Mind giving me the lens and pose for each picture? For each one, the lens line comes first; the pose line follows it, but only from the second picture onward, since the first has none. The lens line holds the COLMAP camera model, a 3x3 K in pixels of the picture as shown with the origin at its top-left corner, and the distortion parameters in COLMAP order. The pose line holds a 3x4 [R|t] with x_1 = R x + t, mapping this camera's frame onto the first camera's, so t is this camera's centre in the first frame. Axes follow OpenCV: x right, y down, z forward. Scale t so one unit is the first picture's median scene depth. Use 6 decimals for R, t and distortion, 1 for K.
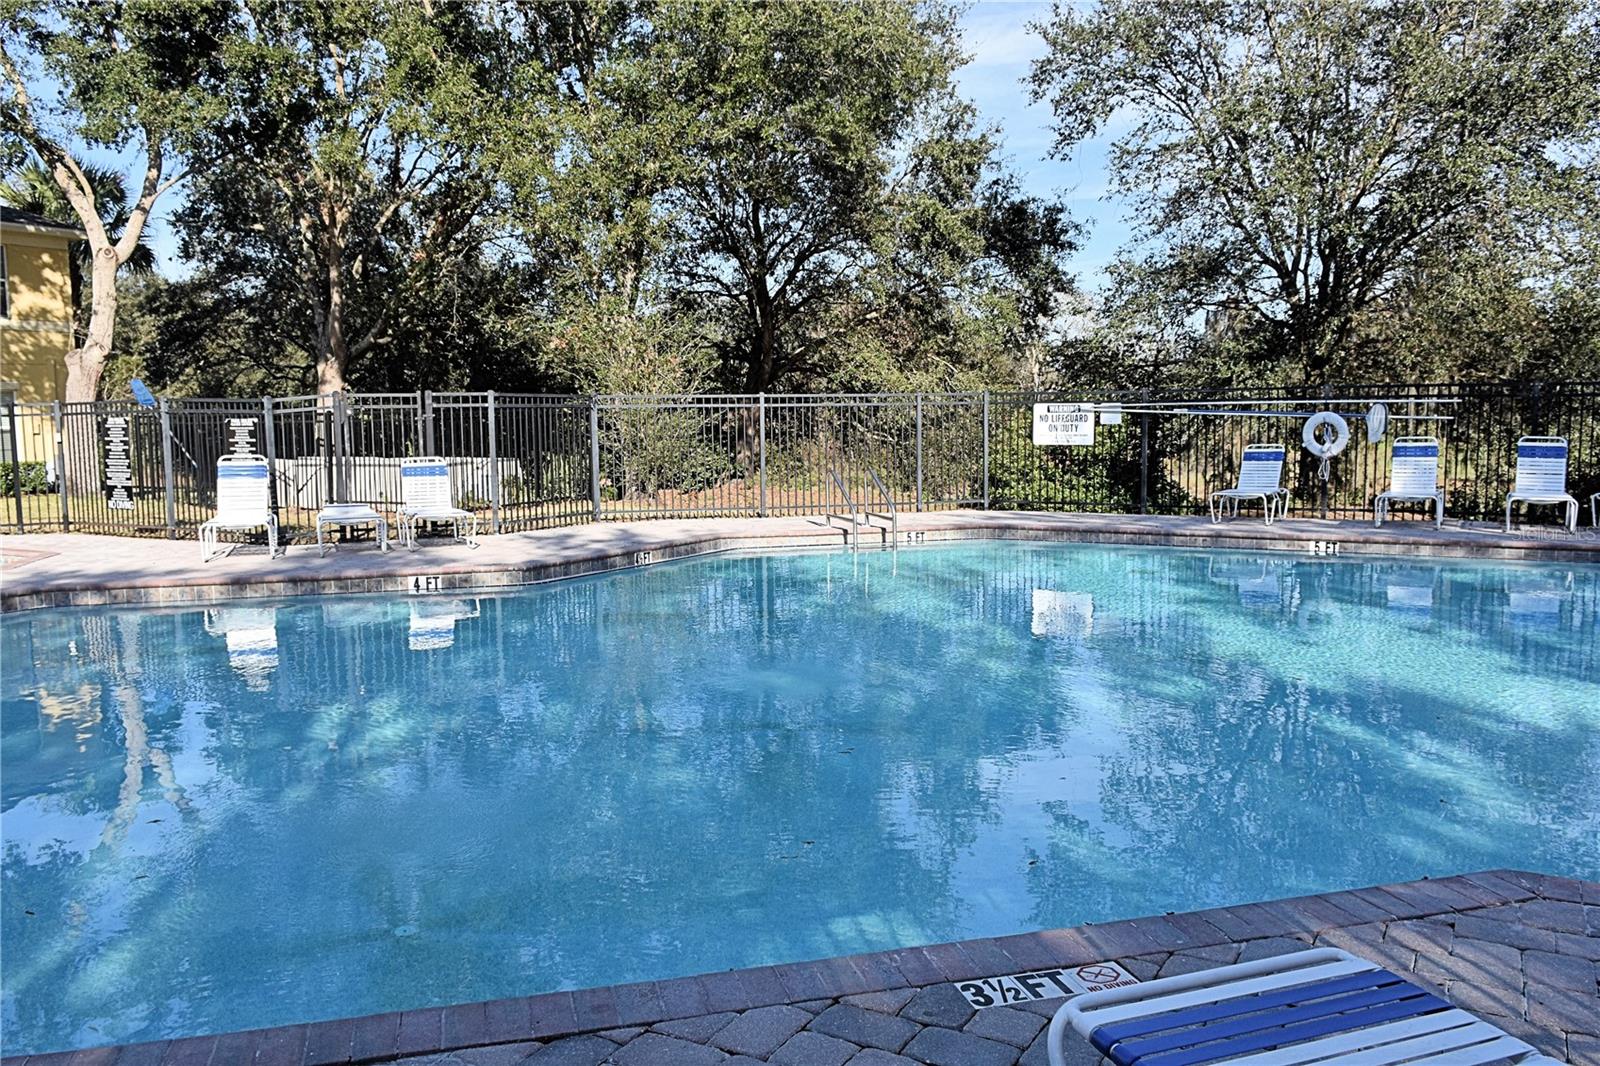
lens RADIAL K [[1258.9, 0, 800.0], [0, 1258.9, 533.0], [0, 0, 1]] dist [-0.011943, -0.001027]
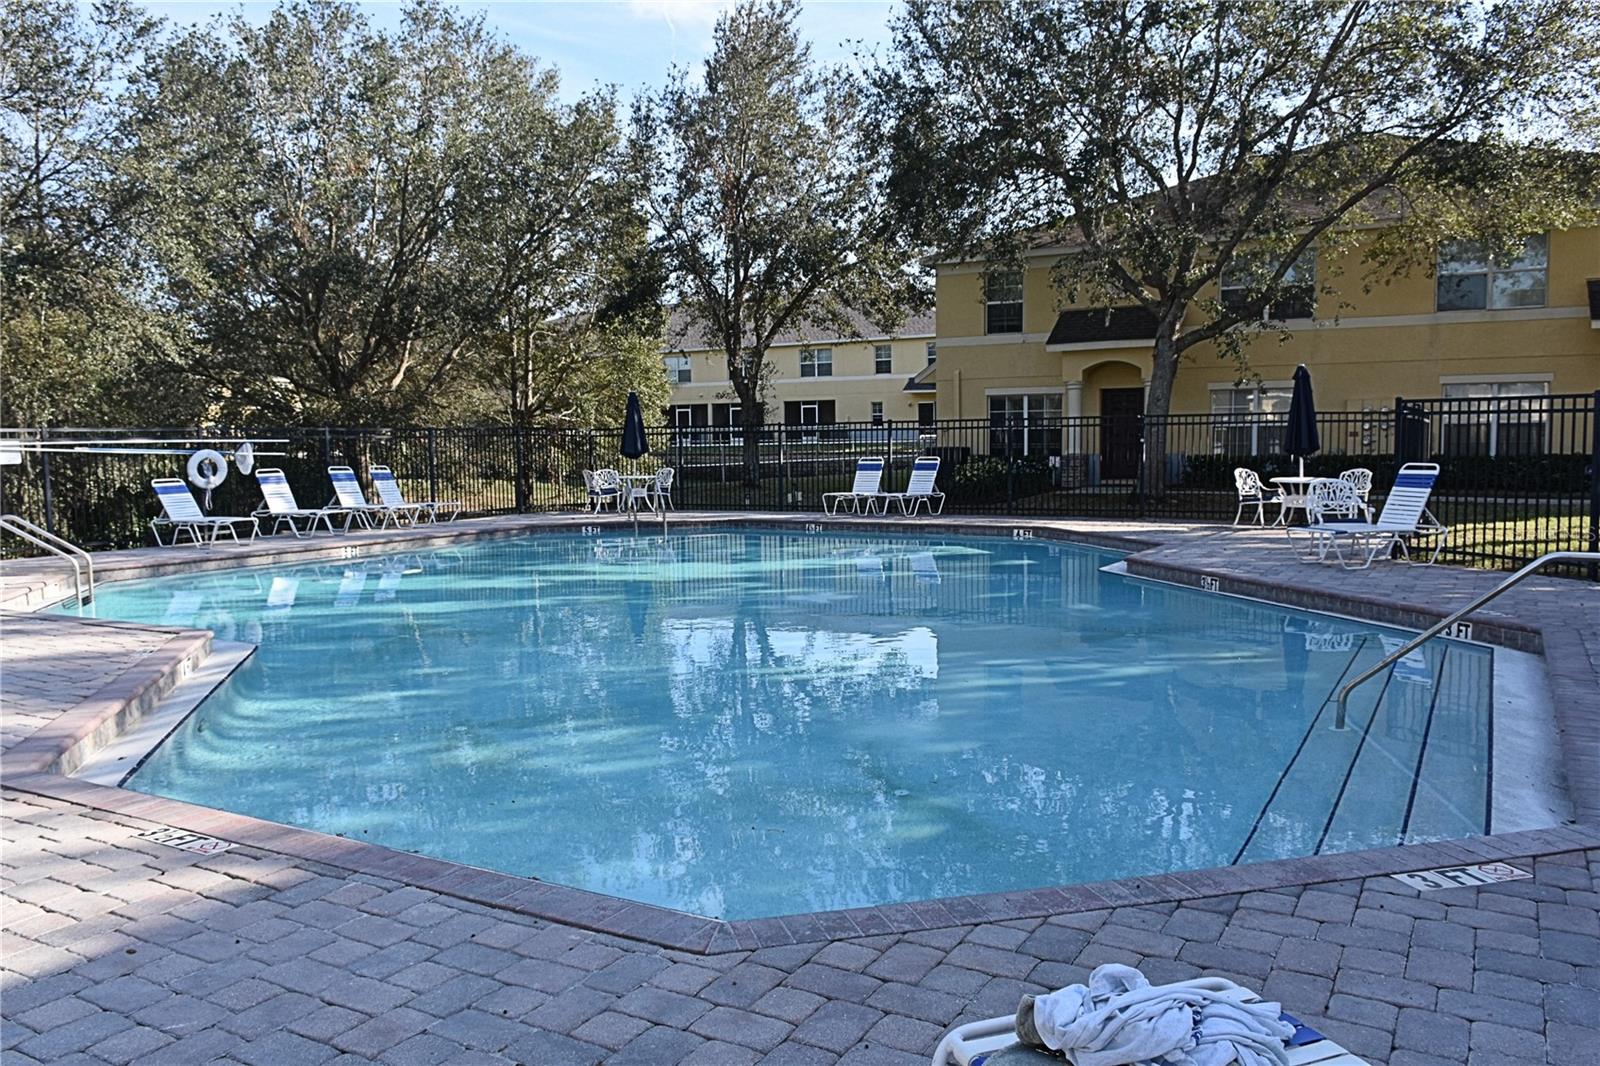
lens RADIAL K [[1258.9, 0, 800.0], [0, 1258.9, 533.0], [0, 0, 1]] dist [-0.011943, -0.001027]
pose [[-0.013420, -0.062198, 0.997974, -0.548800], [0.106166, 0.992333, 0.063275, -0.025031], [-0.994258, 0.106800, -0.006714, 0.333866]]
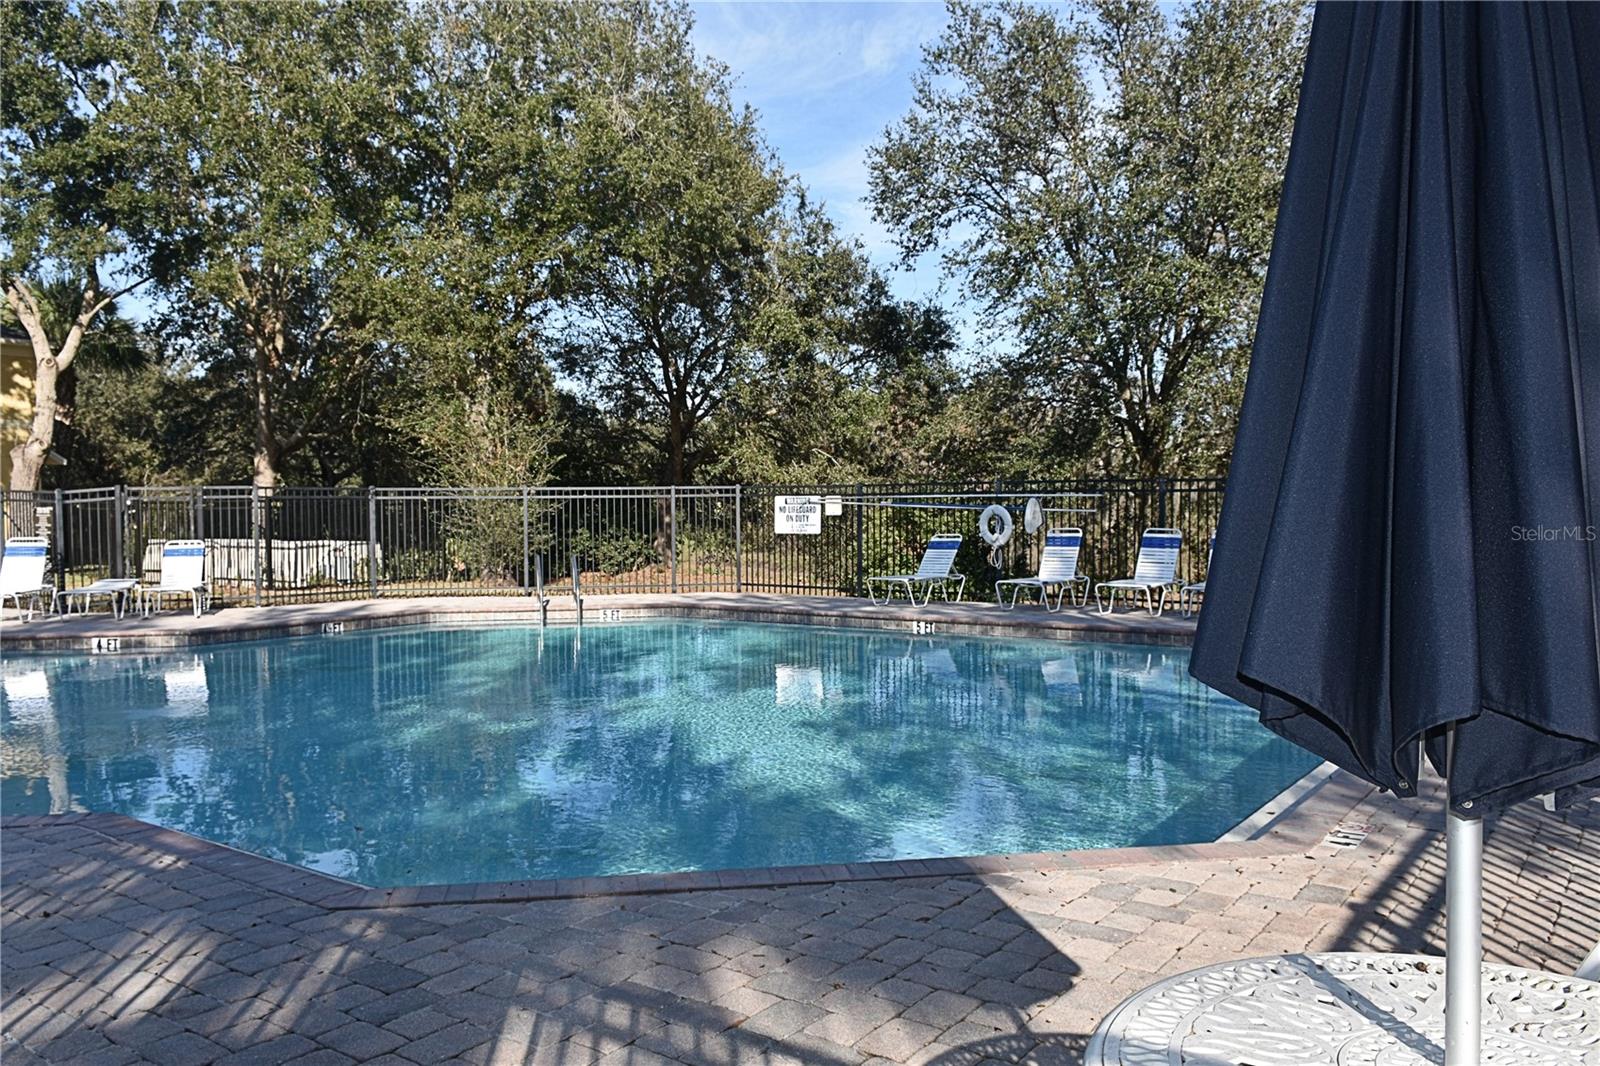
lens RADIAL K [[1272.4, 0, 802.7], [0, 1272.4, 512.9], [0, 0, 1]] dist [-0.060774, 0.143932]
pose [[0.995220, 0.004863, -0.097540, 0.258670], [-0.012968, 0.996496, -0.082631, 0.003095], [0.096797, 0.083500, 0.991795, -0.084376]]
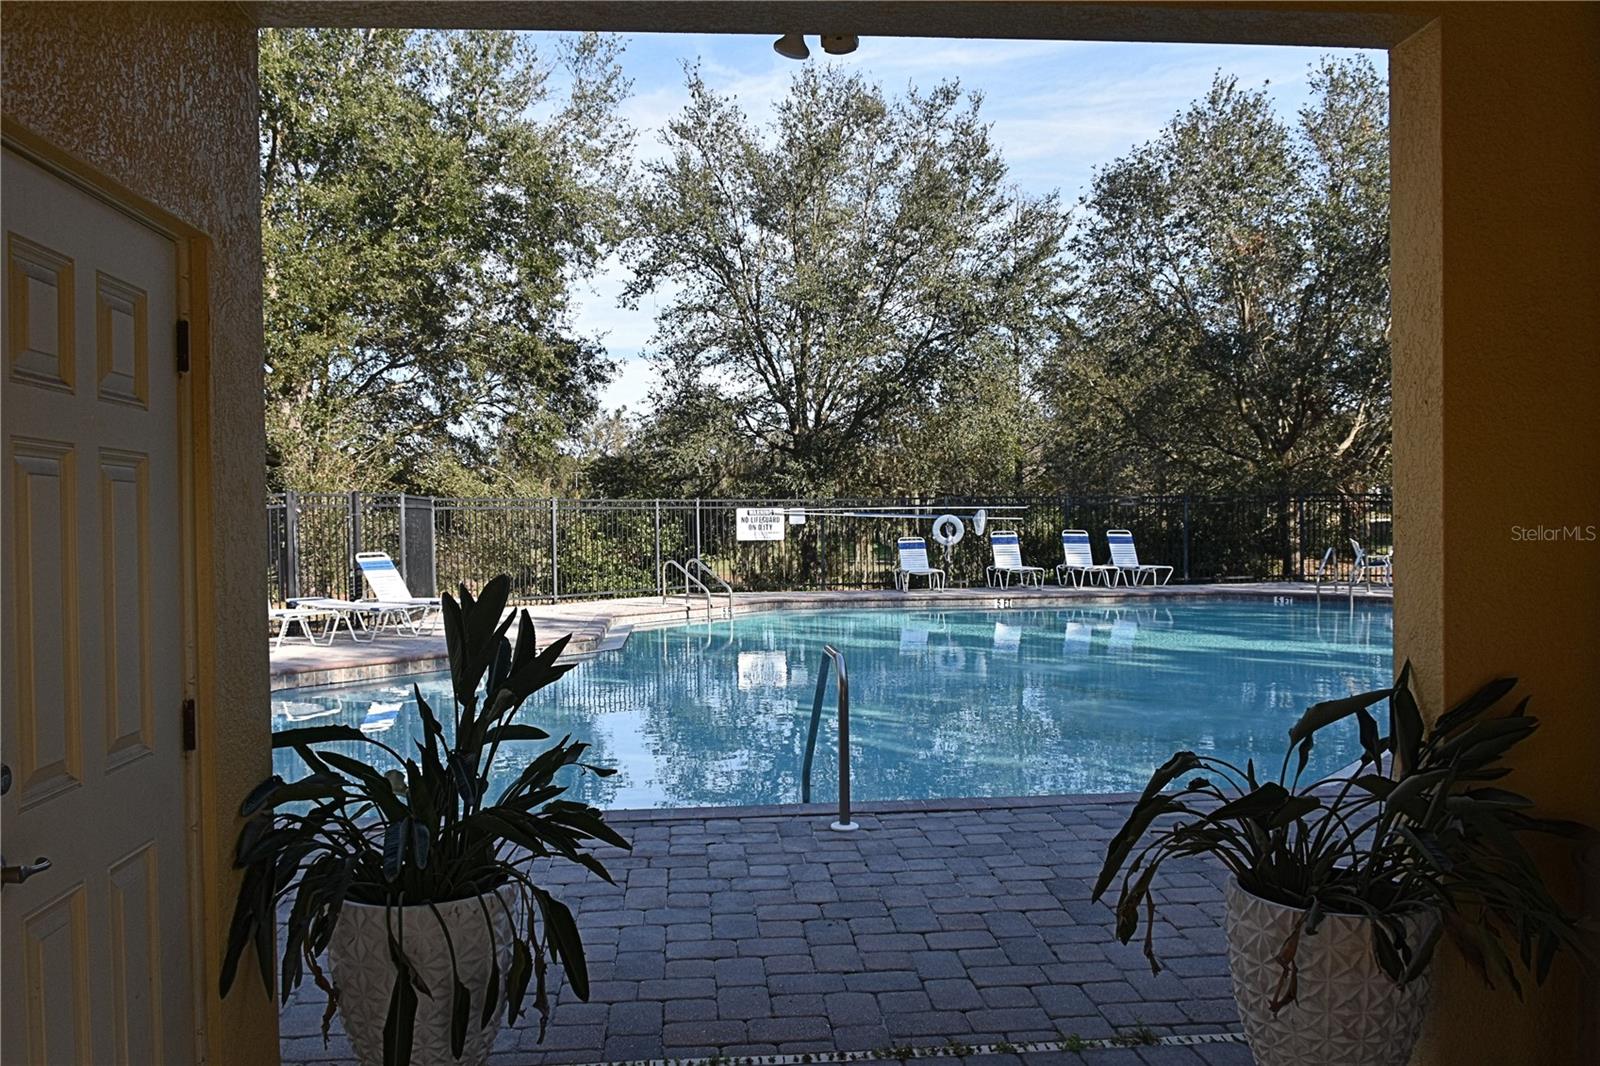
lens RADIAL K [[1258.9, 0, 800.0], [0, 1258.9, 533.0], [0, 0, 1]] dist [-0.011943, -0.001027]
pose [[0.812149, -0.004450, 0.583433, -0.415724], [0.054616, 0.996160, -0.068429, 0.011222], [-0.580888, 0.087439, 0.809273, -0.062776]]
